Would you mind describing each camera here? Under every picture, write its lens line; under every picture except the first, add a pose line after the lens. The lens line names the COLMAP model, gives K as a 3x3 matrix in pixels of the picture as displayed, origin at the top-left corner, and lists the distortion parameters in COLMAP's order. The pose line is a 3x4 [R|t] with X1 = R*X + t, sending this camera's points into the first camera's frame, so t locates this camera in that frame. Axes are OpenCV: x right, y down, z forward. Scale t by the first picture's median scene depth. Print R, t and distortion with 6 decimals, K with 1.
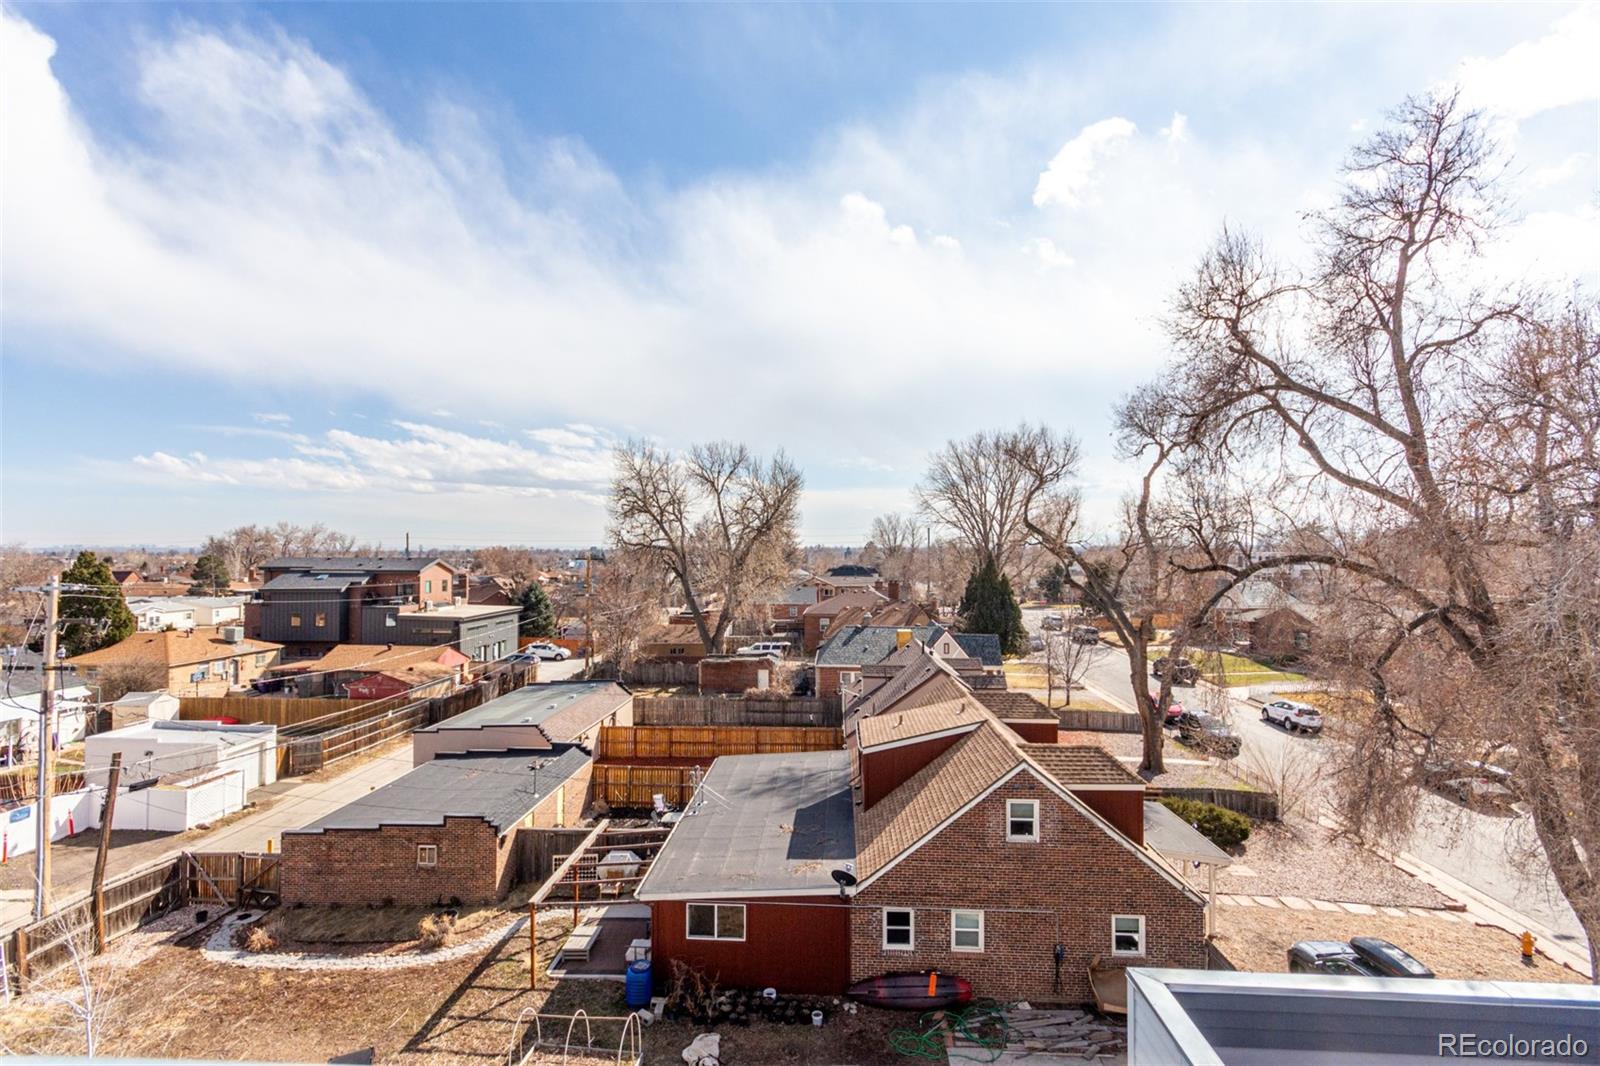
lens RADIAL K [[742.5, 0, 801.1], [0, 742.5, 546.4], [0, 0, 1]] dist [0.010855, -0.001708]
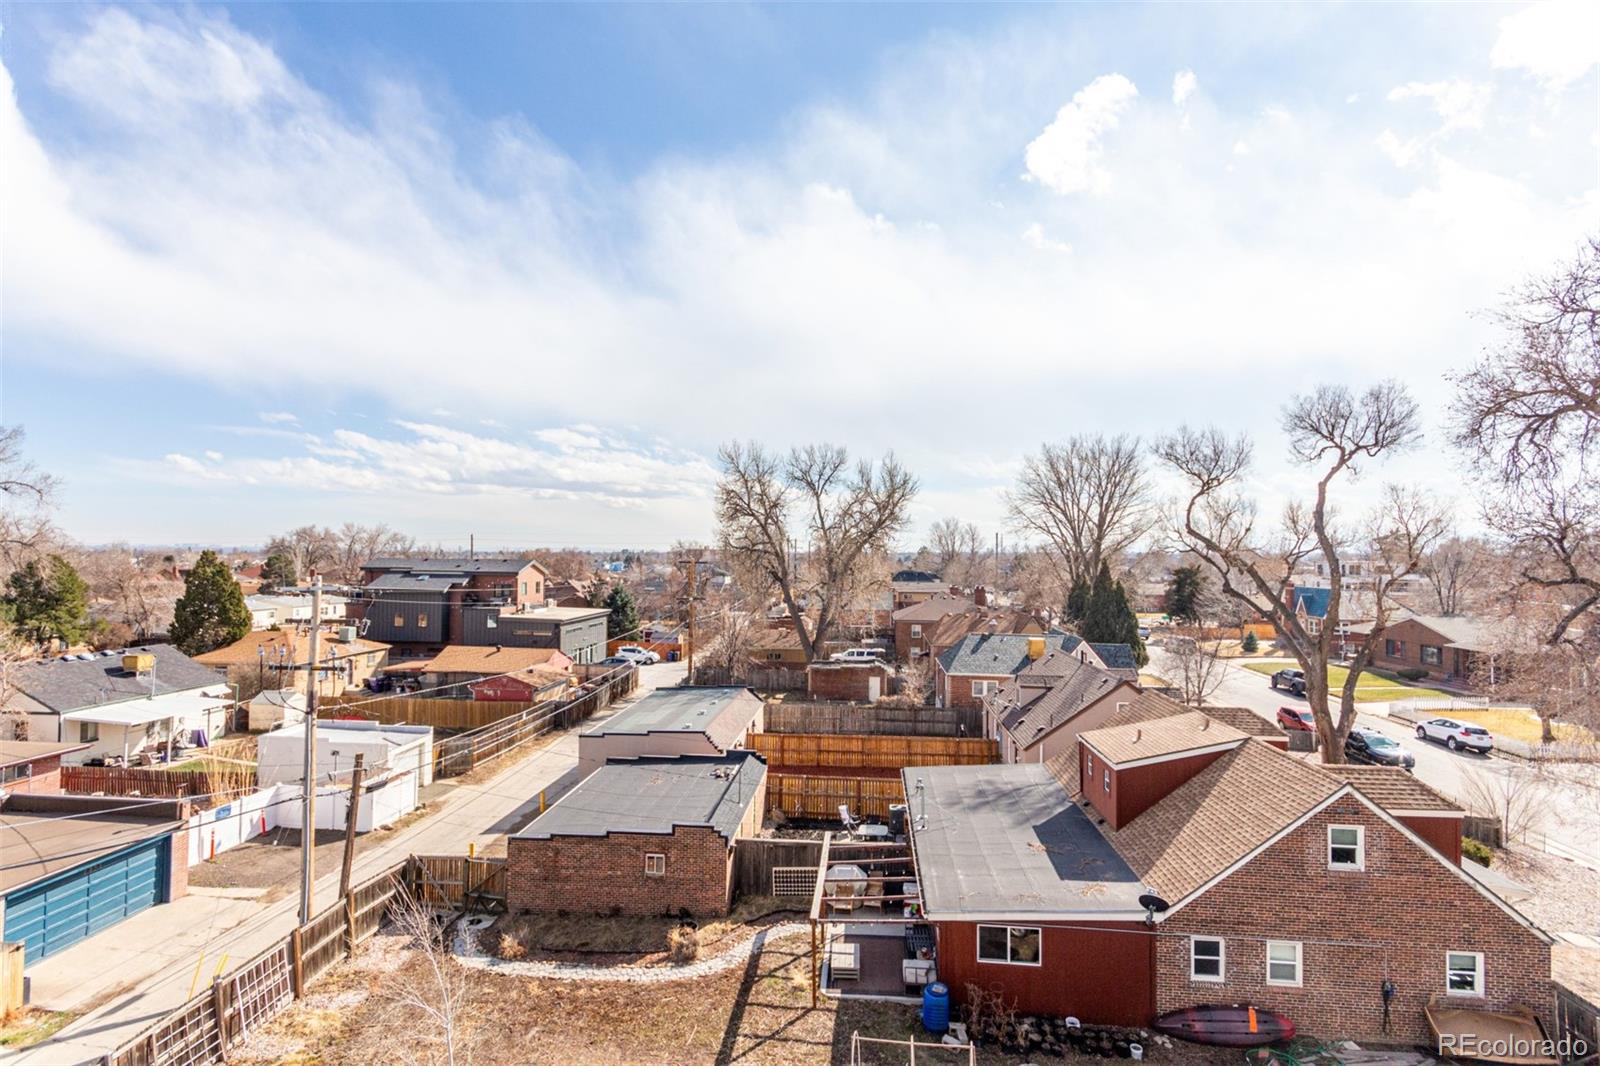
lens RADIAL K [[749.9, 0, 804.0], [0, 749.9, 546.6], [0, 0, 1]] dist [0.013480, -0.004241]
pose [[0.999243, 0.007809, -0.038118, -0.269487], [-0.008002, 0.999956, -0.004922, -0.000562], [0.038078, 0.005224, 0.999261, 0.016100]]
